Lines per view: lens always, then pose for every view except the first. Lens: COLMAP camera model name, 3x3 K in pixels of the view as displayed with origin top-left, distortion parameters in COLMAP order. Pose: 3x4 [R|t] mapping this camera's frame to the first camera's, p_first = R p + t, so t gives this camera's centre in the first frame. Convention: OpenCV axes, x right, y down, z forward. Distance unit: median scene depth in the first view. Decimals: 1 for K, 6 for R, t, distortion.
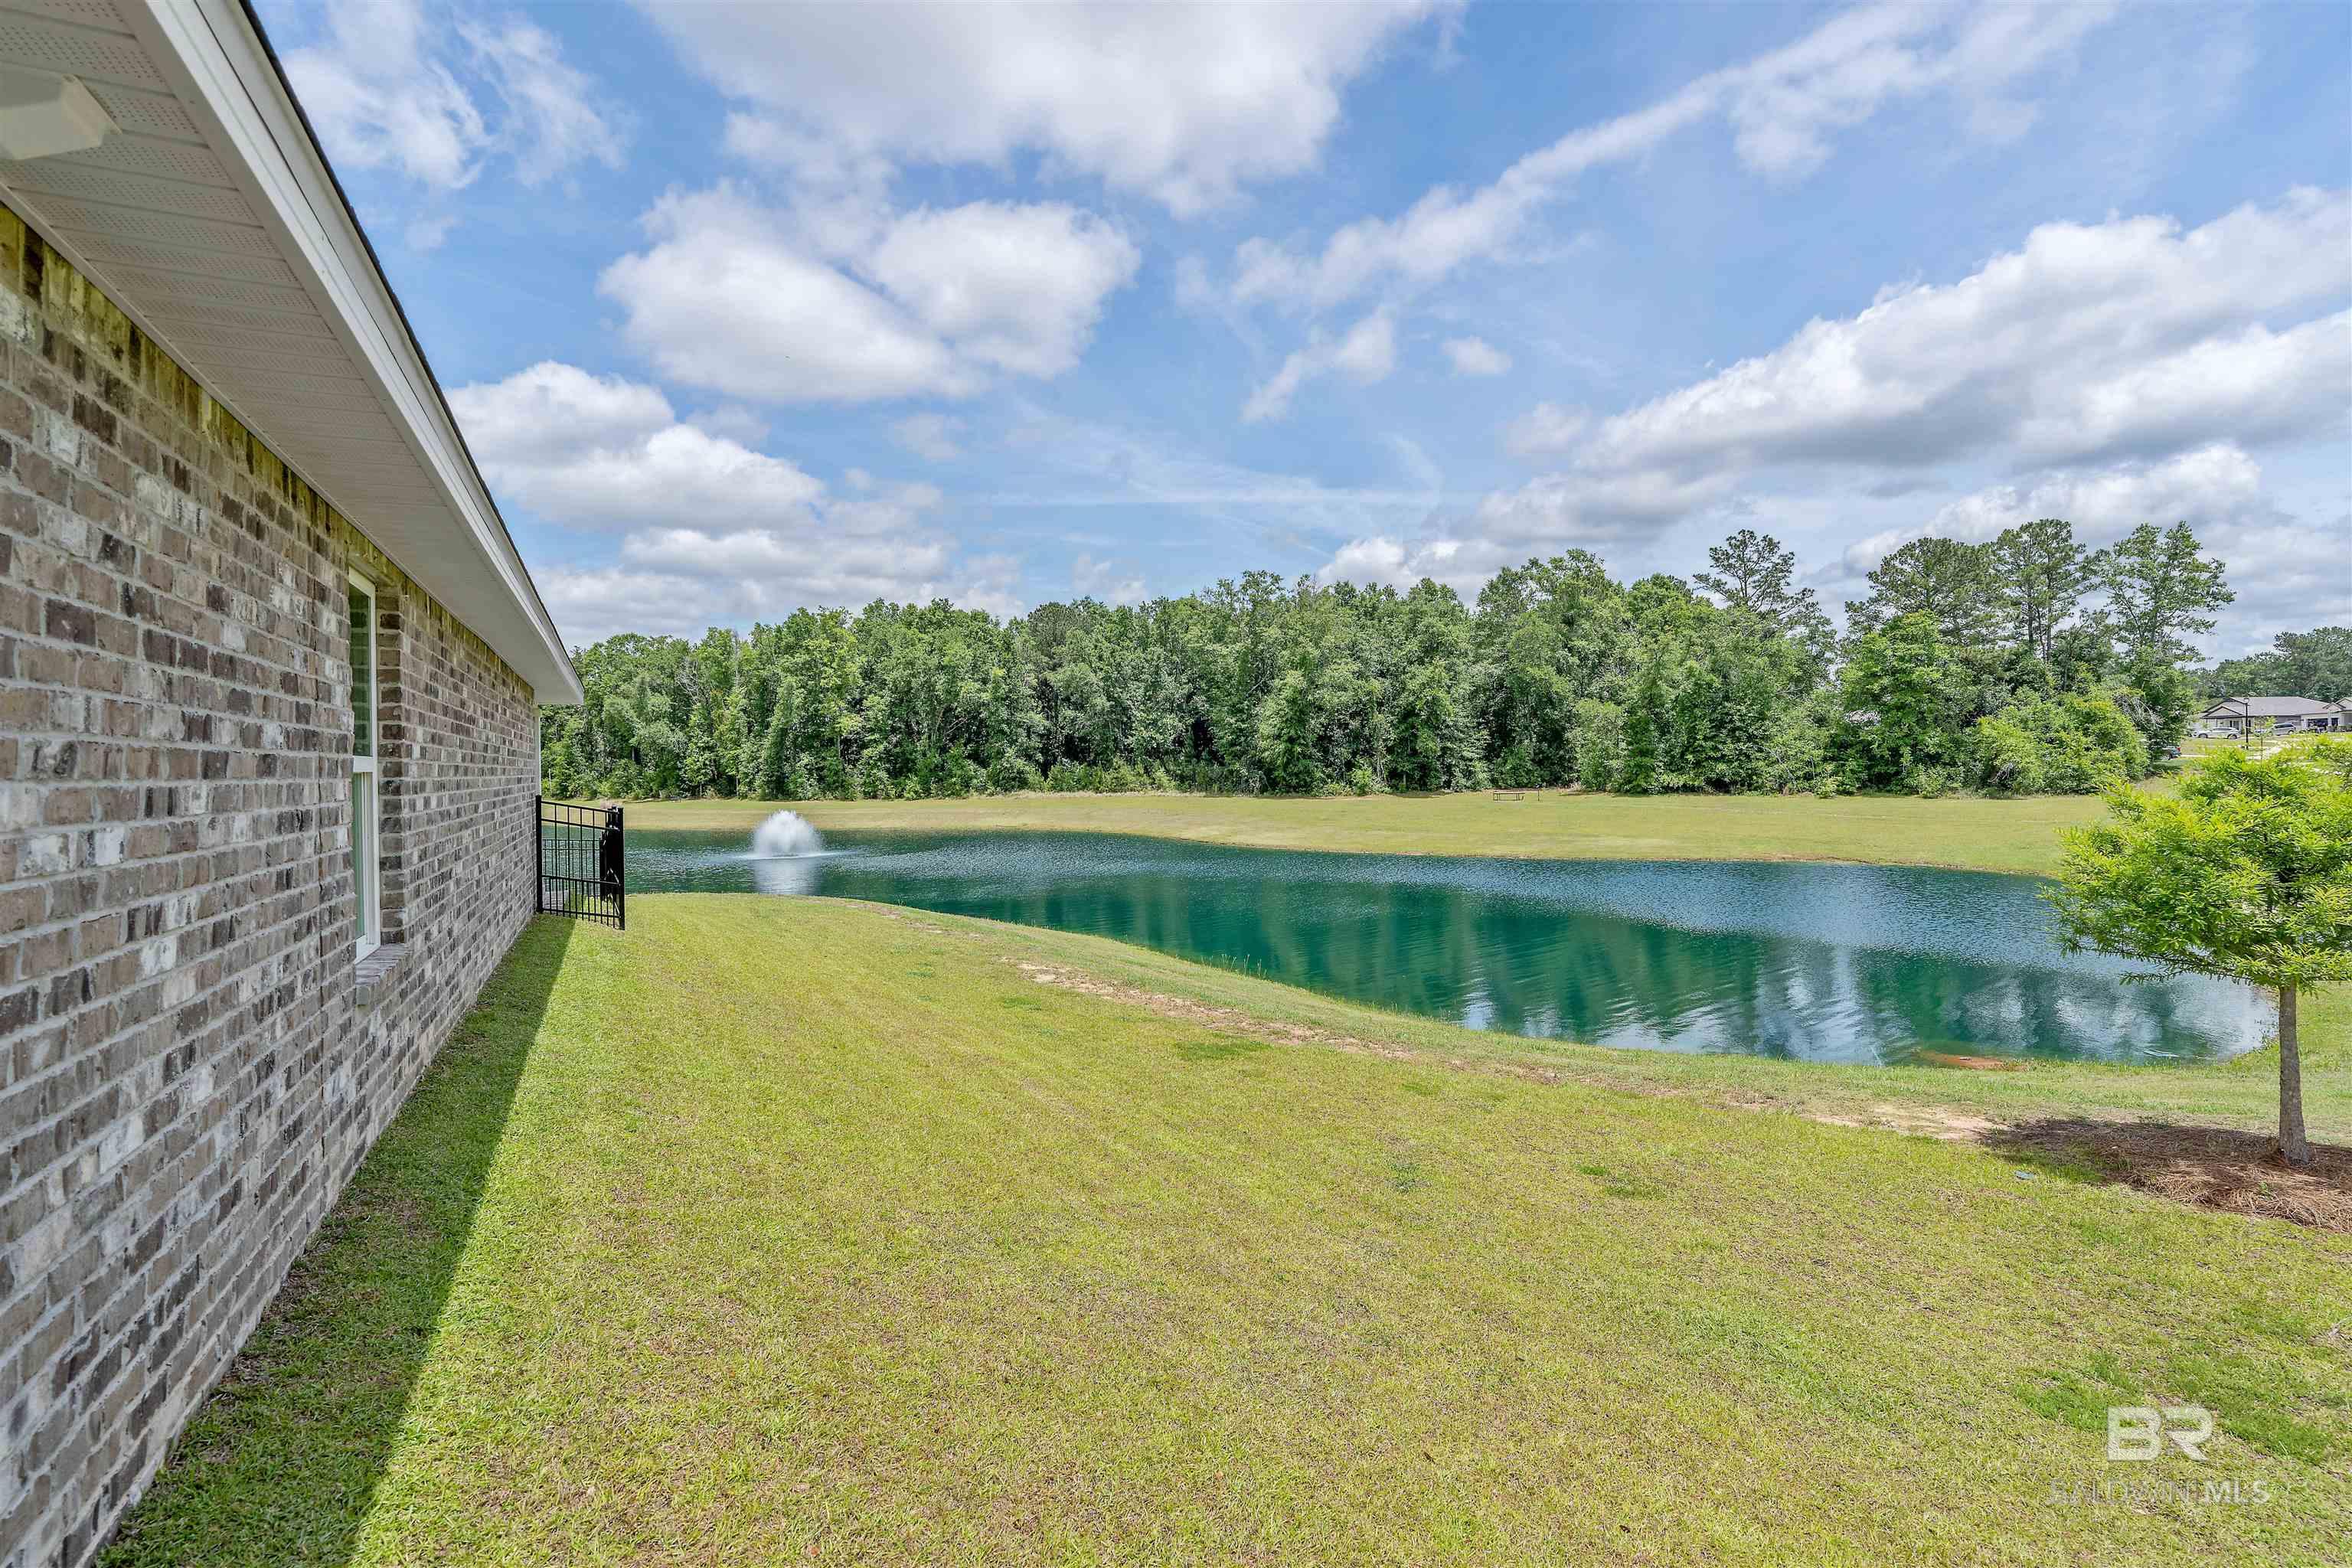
lens RADIAL K [[1060.8, 0, 1186.3], [0, 1060.8, 774.3], [0, 0, 1]] dist [0.002800, 0.000333]
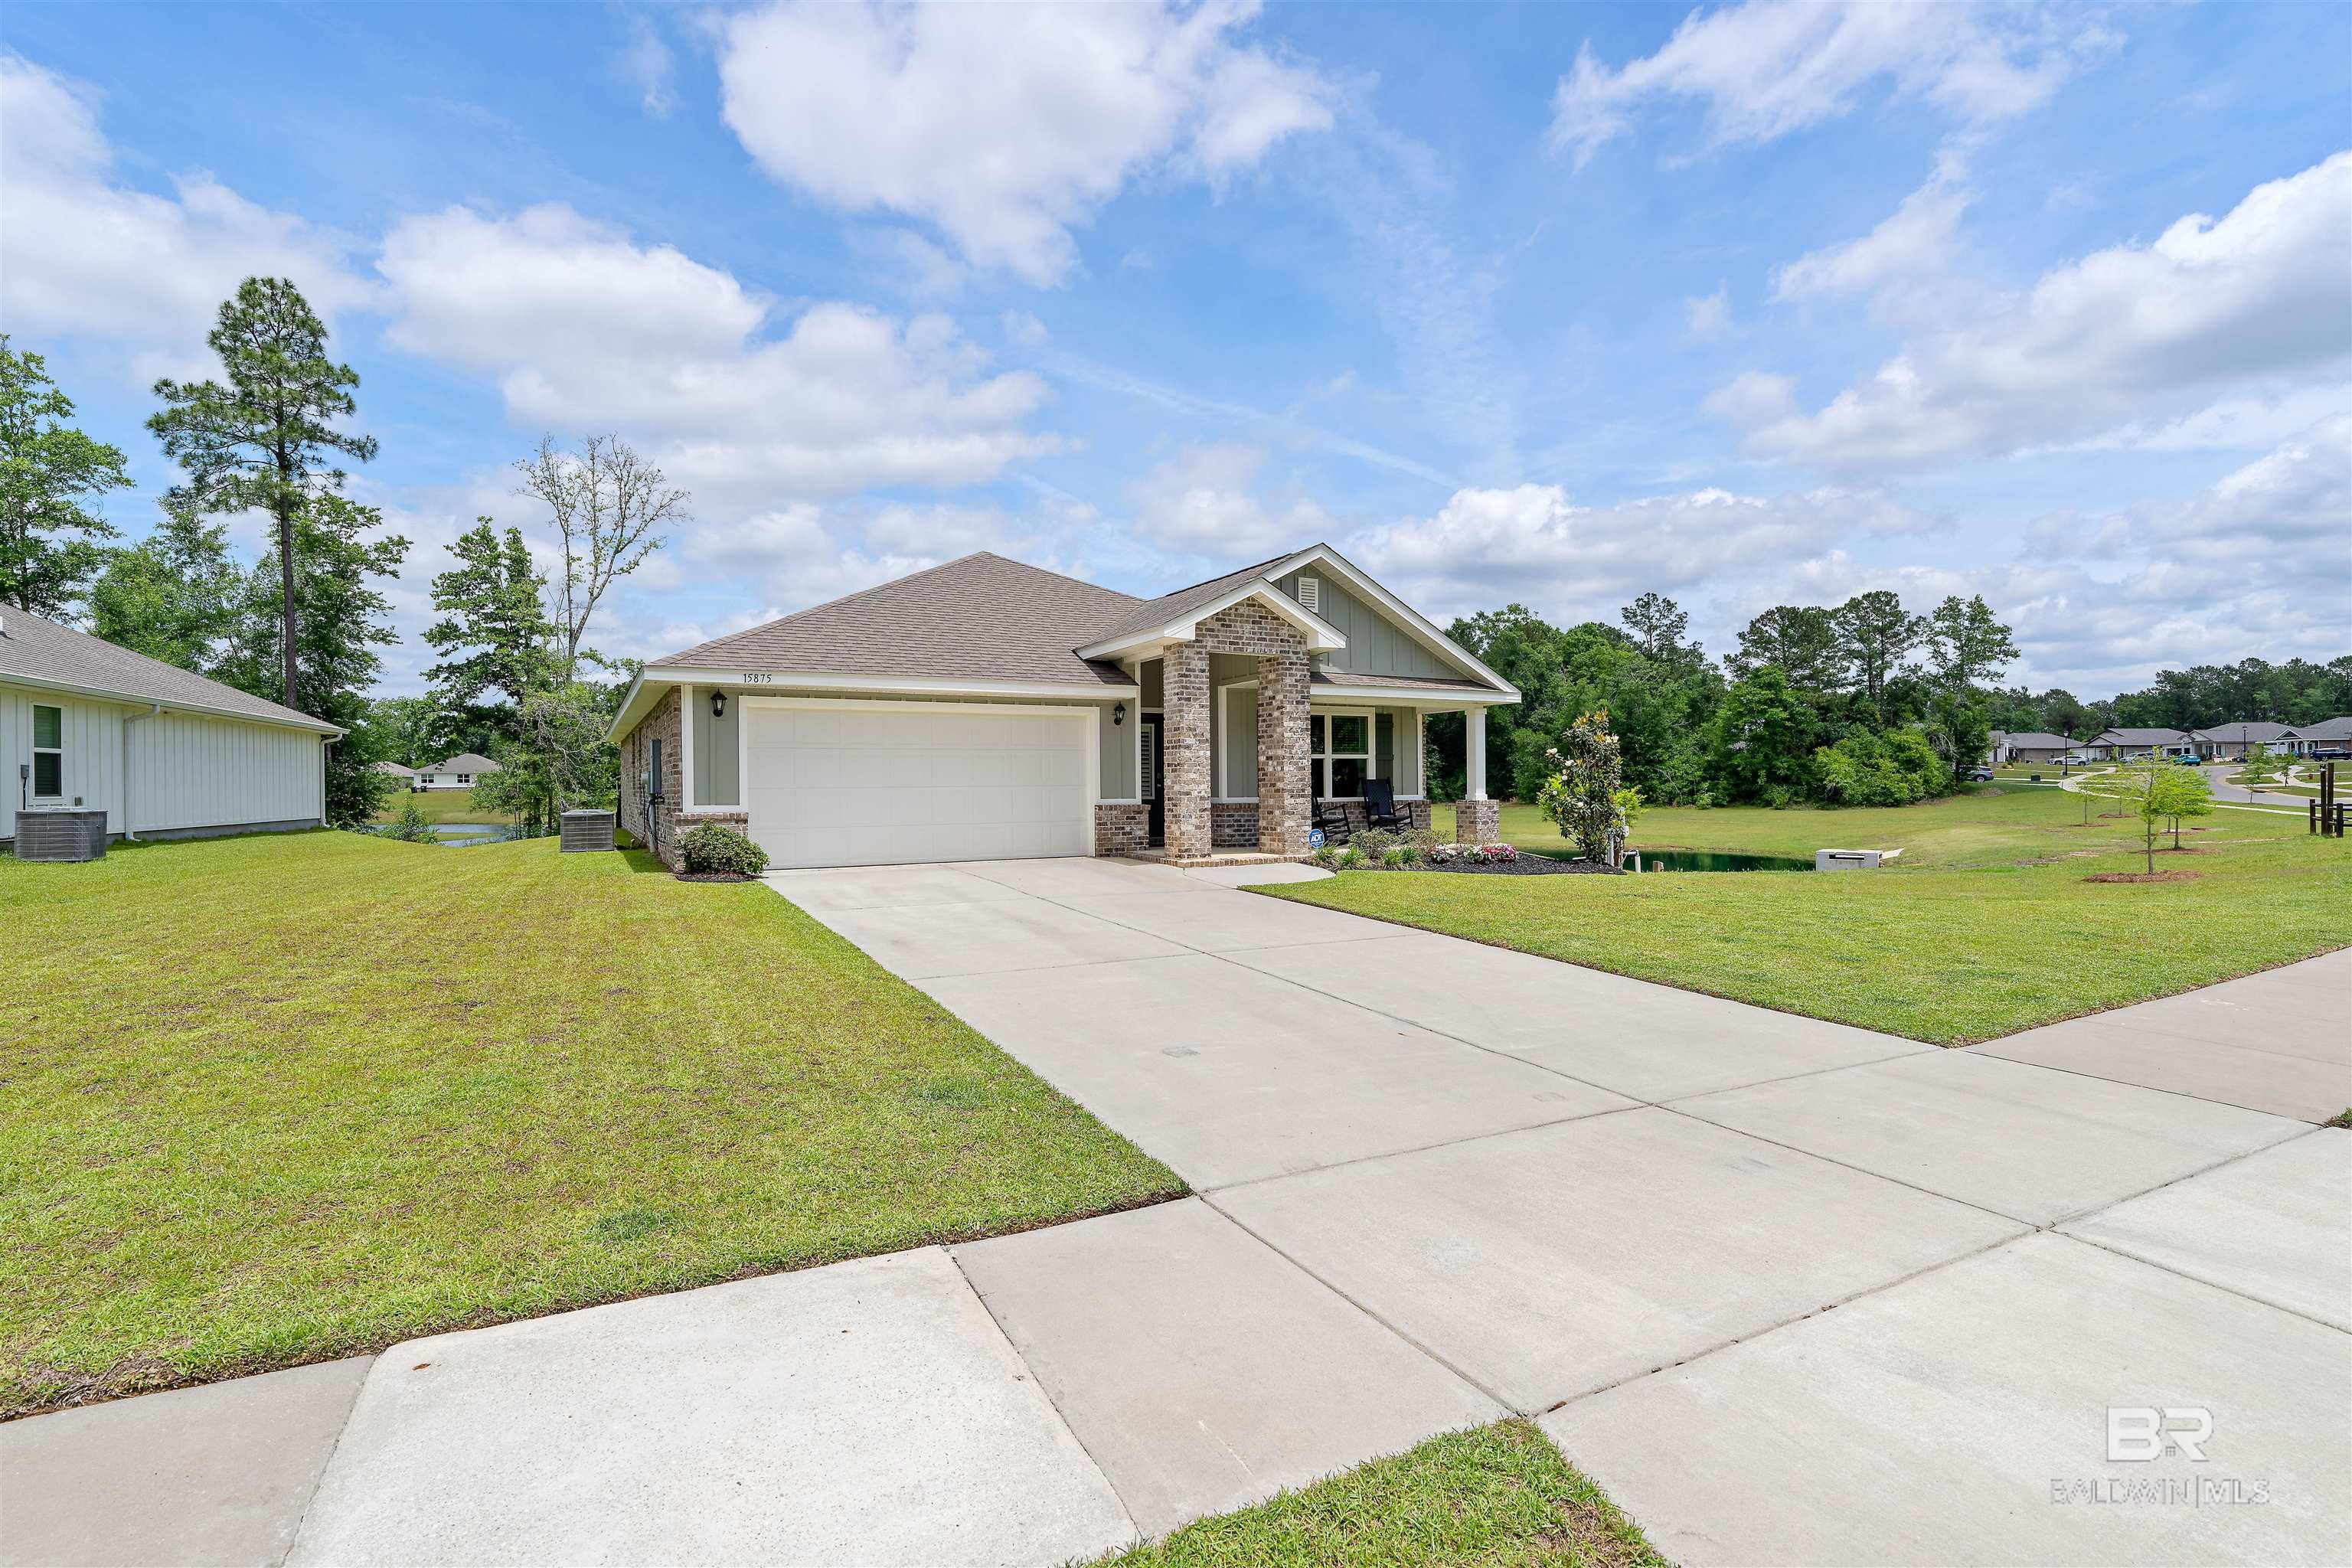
lens RADIAL K [[1143.9, 0, 1181.6], [0, 1143.9, 777.0], [0, 0, 1]] dist [0.001475, 0.000775]
pose [[0.999099, 0.006618, 0.041931, -0.065348], [-0.005901, 0.999835, -0.017190, 0.008634], [-0.042037, 0.016927, 0.998973, -0.277597]]
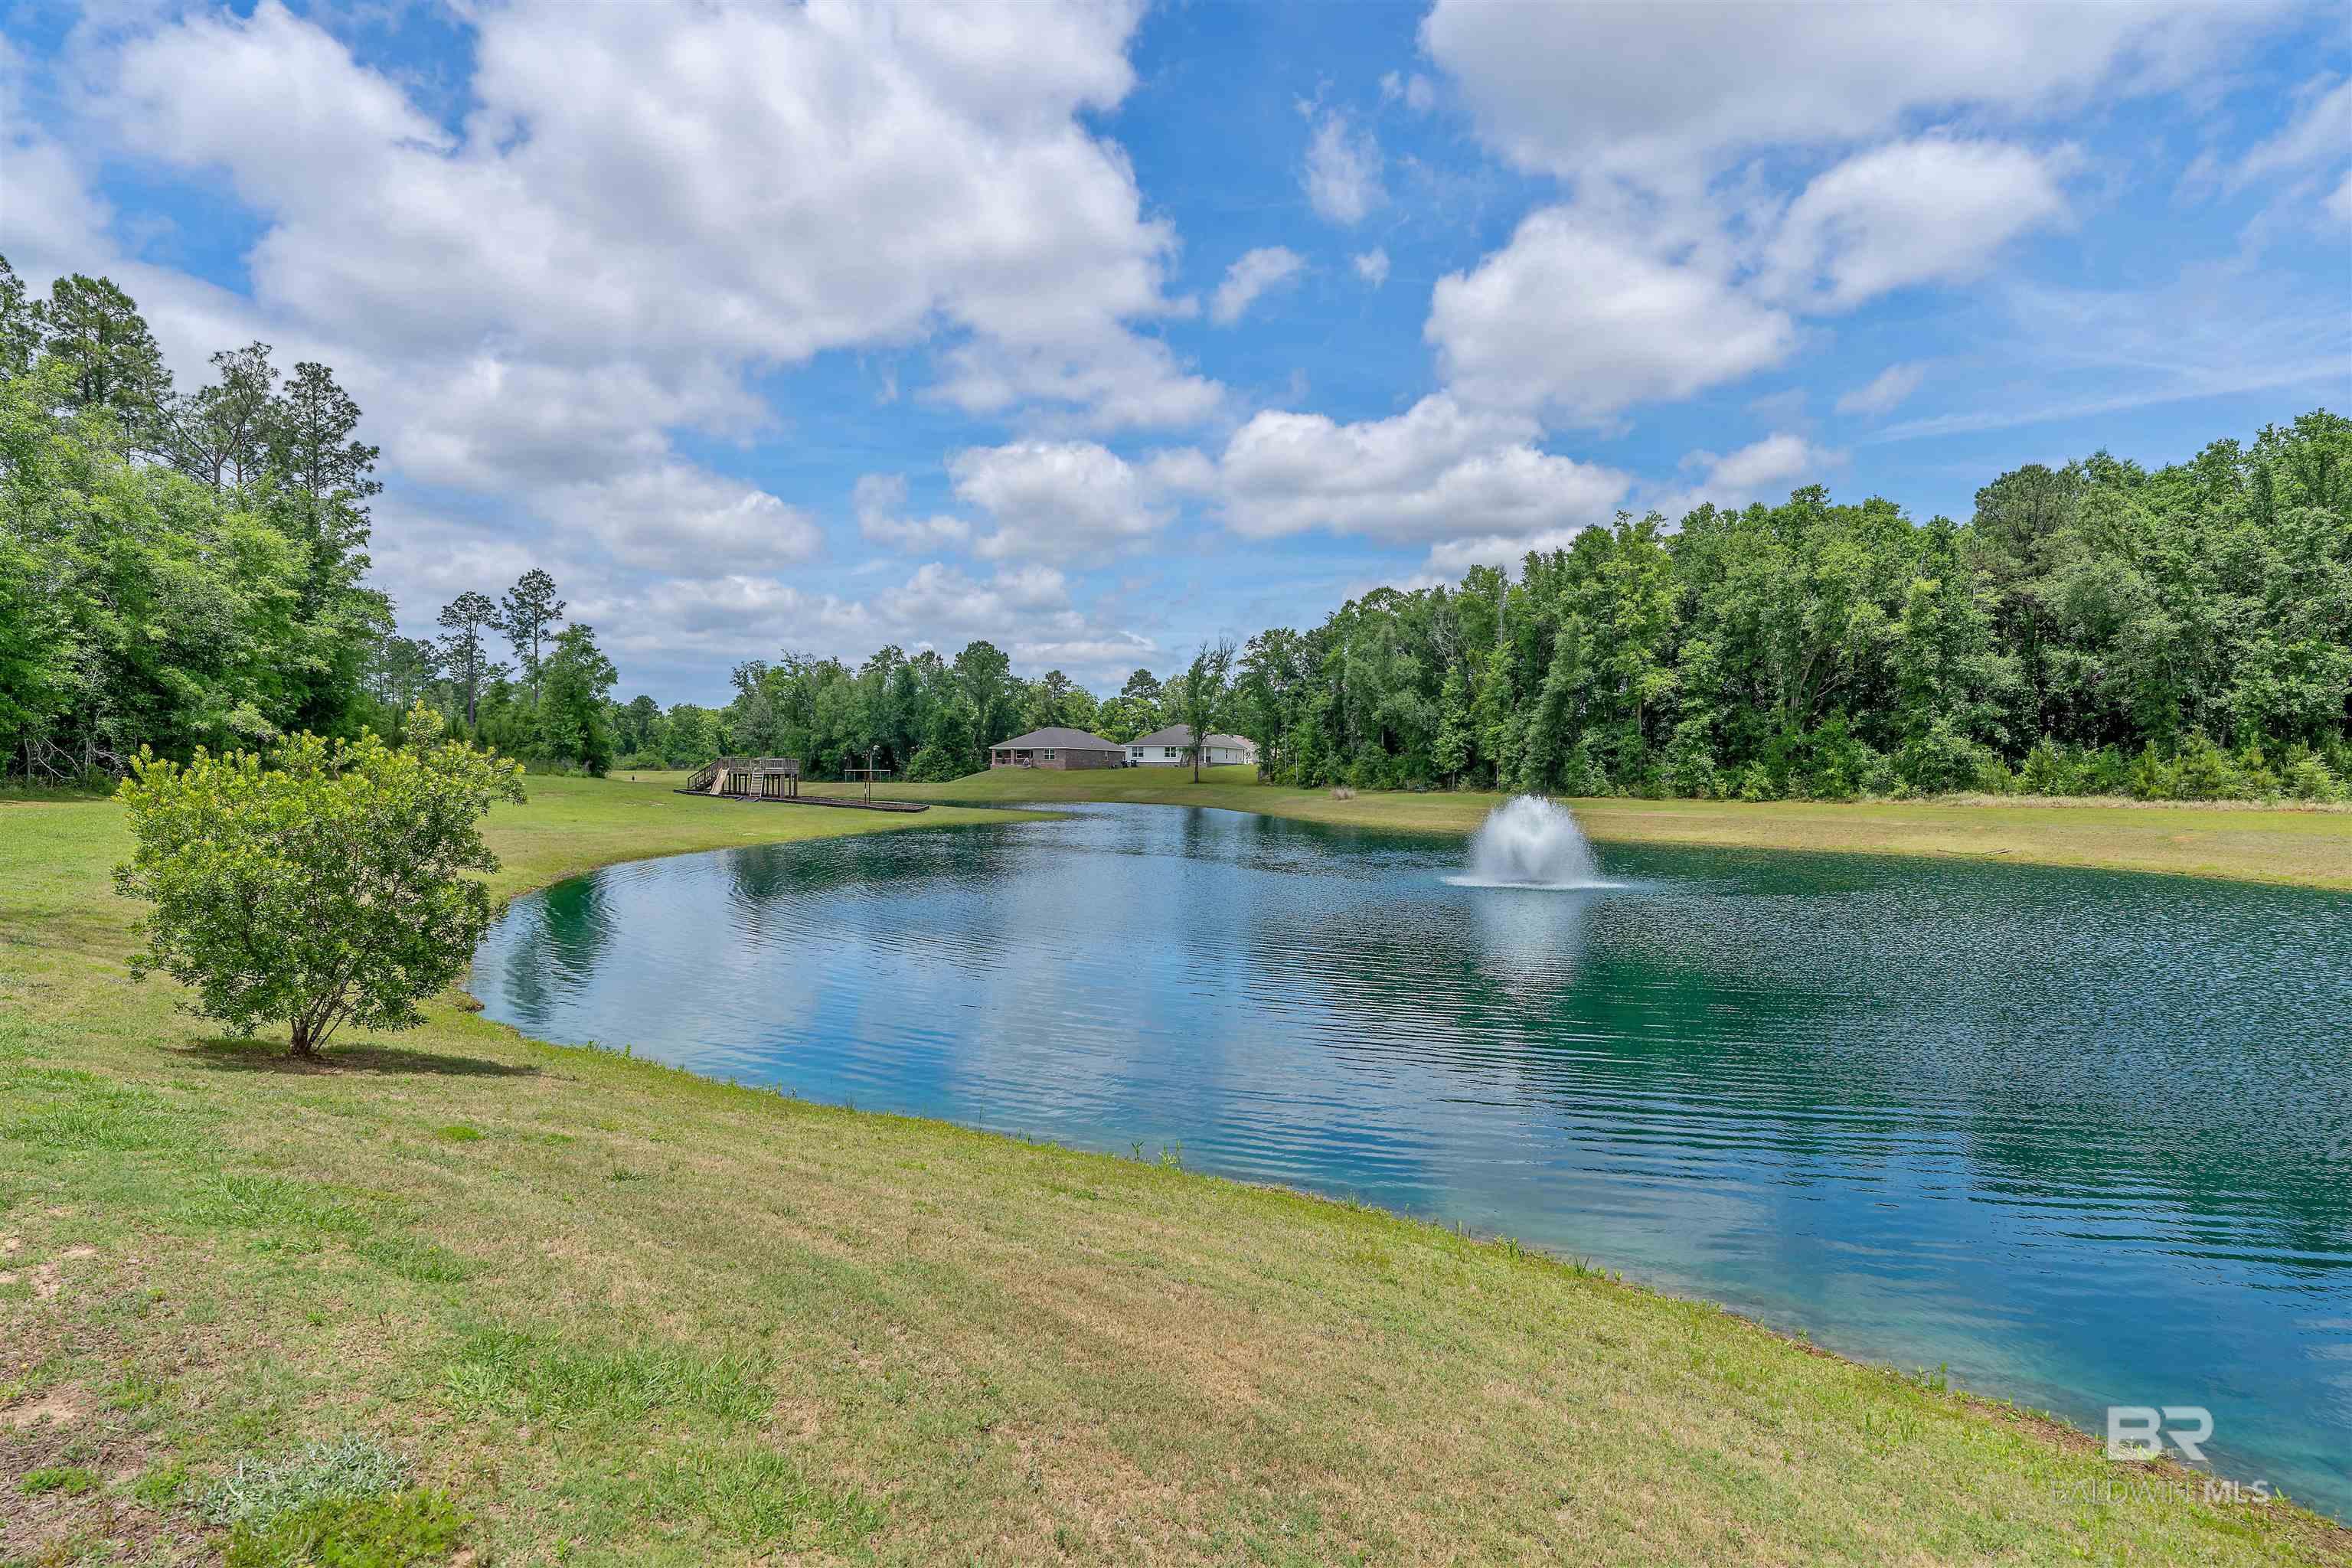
lens RADIAL K [[1229.4, 0, 1188.7], [0, 1229.4, 780.8], [0, 0, 1]] dist [0.006795, 0.003021]
pose [[0.786726, 0.027908, -0.616672, -0.074156], [-0.027372, 0.999572, 0.010316, 0.013624], [0.616696, 0.008764, 0.787153, 0.222206]]
